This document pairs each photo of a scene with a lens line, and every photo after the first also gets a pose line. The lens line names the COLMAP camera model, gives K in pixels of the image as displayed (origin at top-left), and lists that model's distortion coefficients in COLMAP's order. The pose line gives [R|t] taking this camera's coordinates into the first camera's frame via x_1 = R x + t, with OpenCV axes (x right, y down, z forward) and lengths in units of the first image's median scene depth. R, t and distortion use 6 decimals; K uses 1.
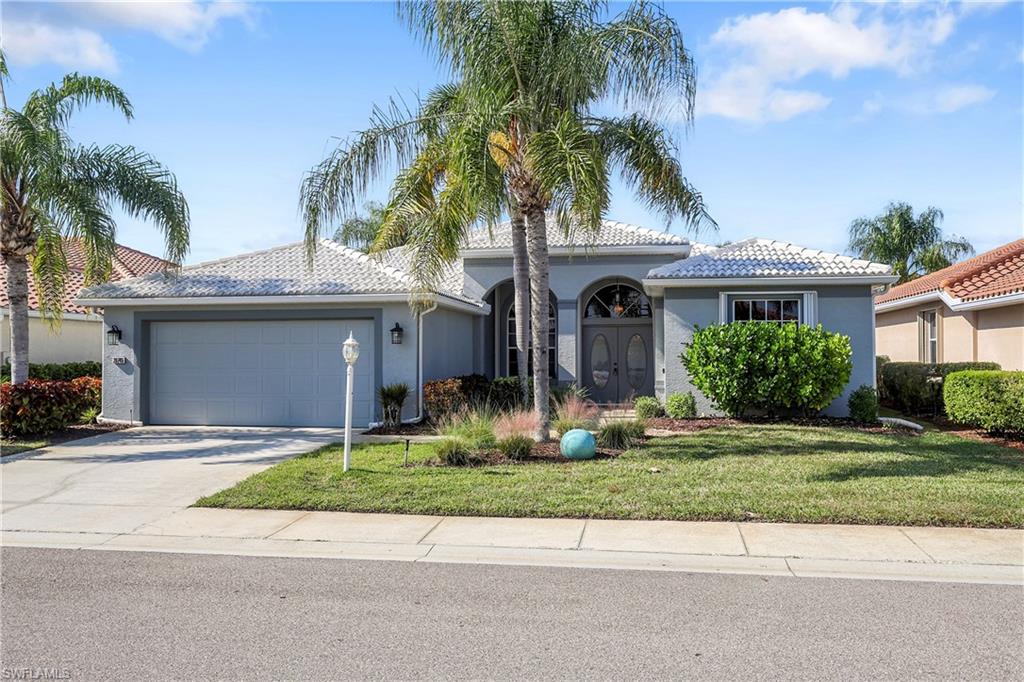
lens RADIAL K [[895.1, 0, 512.0], [0, 895.1, 341.0], [0, 0, 1]] dist [0.008712, 0.007883]
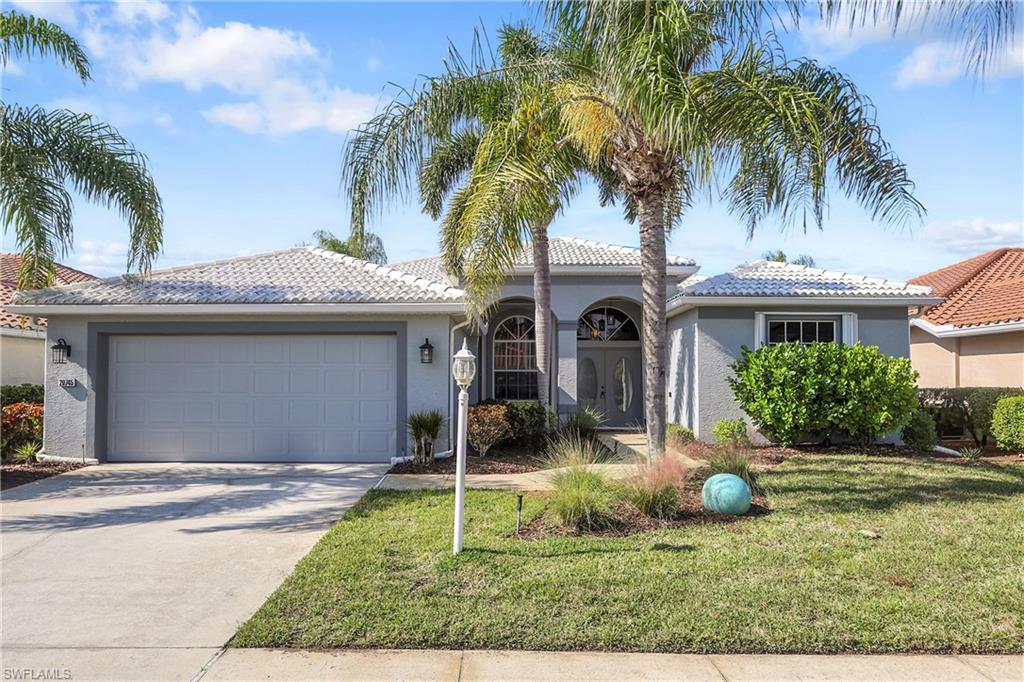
lens RADIAL K [[702.8, 0, 498.9], [0, 702.8, 361.5], [0, 0, 1]] dist [0.008031, 0.000061]
pose [[0.988287, 0.007553, 0.152417, -0.155745], [-0.005961, 0.999923, -0.010905, 0.007588], [-0.152488, 0.009869, 0.988256, 0.323859]]
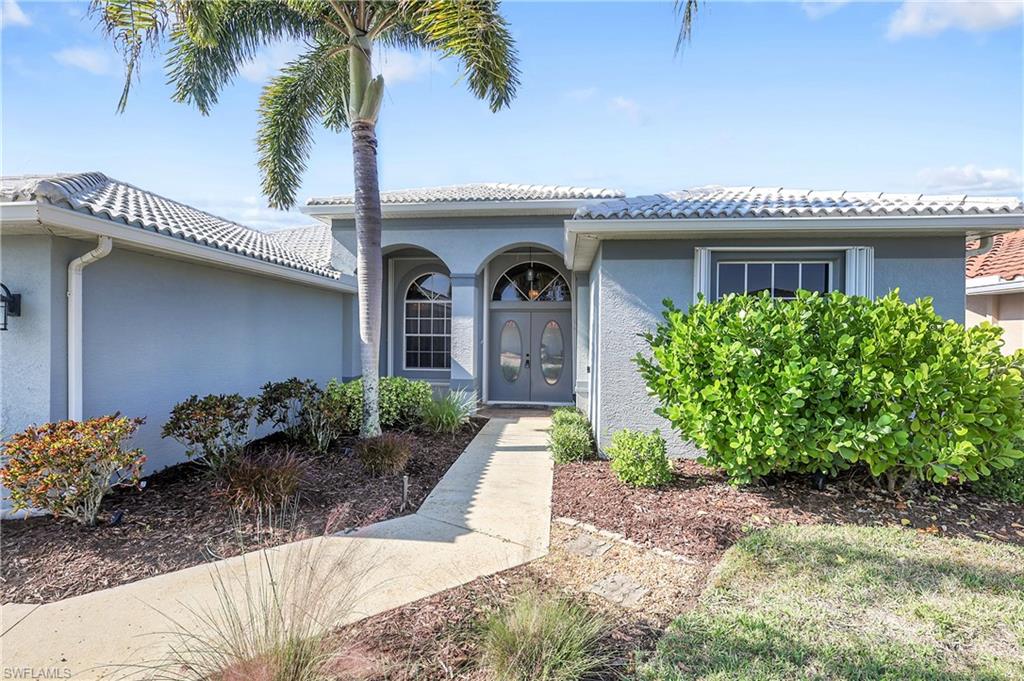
lens RADIAL K [[456.7, 0, 512.0], [0, 456.7, 340.5], [0, 0, 1]] dist [0.003339, 0.000436]
pose [[0.998559, 0.010521, 0.052628, 0.101960], [-0.012016, 0.999531, 0.028170, -0.000866], [-0.052307, -0.028762, 0.998217, 0.742256]]
